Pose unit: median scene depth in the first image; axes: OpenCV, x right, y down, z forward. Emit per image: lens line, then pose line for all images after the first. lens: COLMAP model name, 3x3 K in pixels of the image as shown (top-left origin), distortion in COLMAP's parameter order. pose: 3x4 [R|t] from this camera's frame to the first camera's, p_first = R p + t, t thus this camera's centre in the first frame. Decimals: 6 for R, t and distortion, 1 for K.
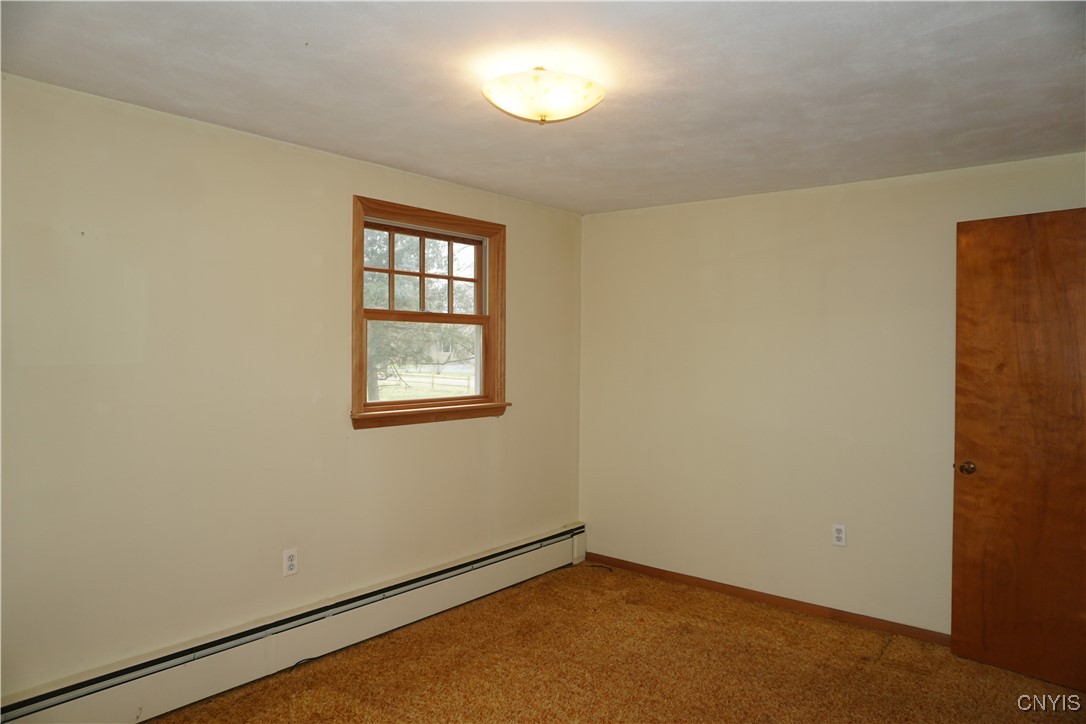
lens RADIAL K [[722.2, 0, 539.8], [0, 722.2, 350.2], [0, 0, 1]] dist [-0.048452, 0.026787]
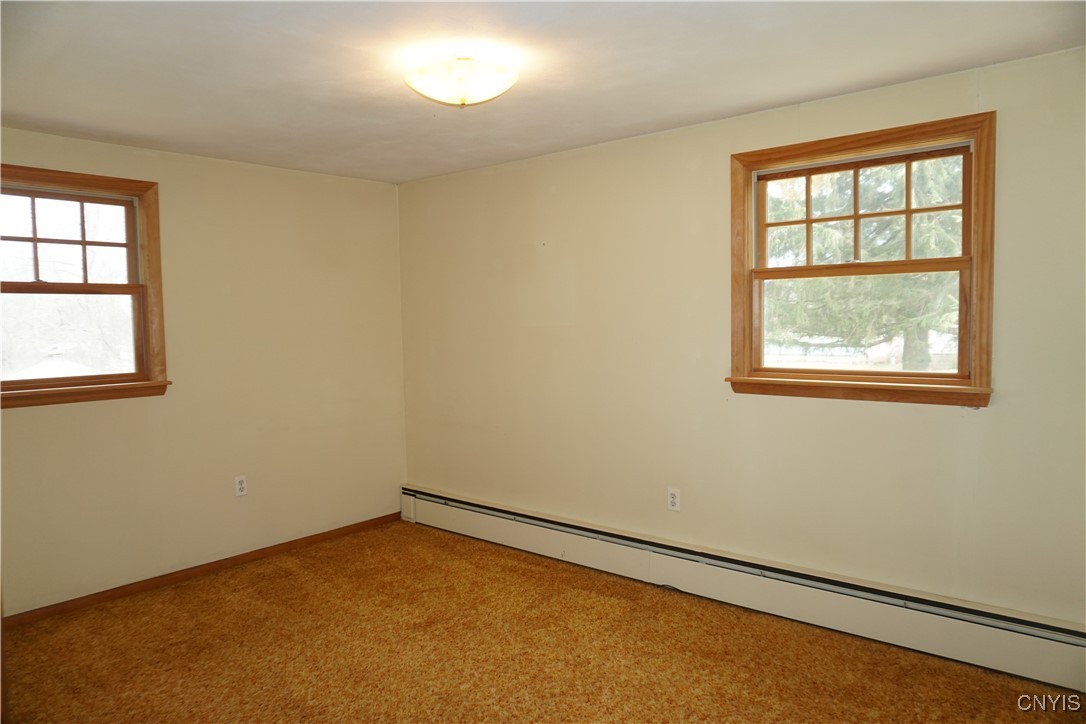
lens RADIAL K [[722.2, 0, 549.6], [0, 722.2, 355.5], [0, 0, 1]] dist [-0.048452, 0.026787]
pose [[-0.016062, 0.042328, -0.998975, 0.748908], [0.011362, 0.999047, 0.042148, 0.014961], [0.999806, -0.010673, -0.016528, 0.776095]]
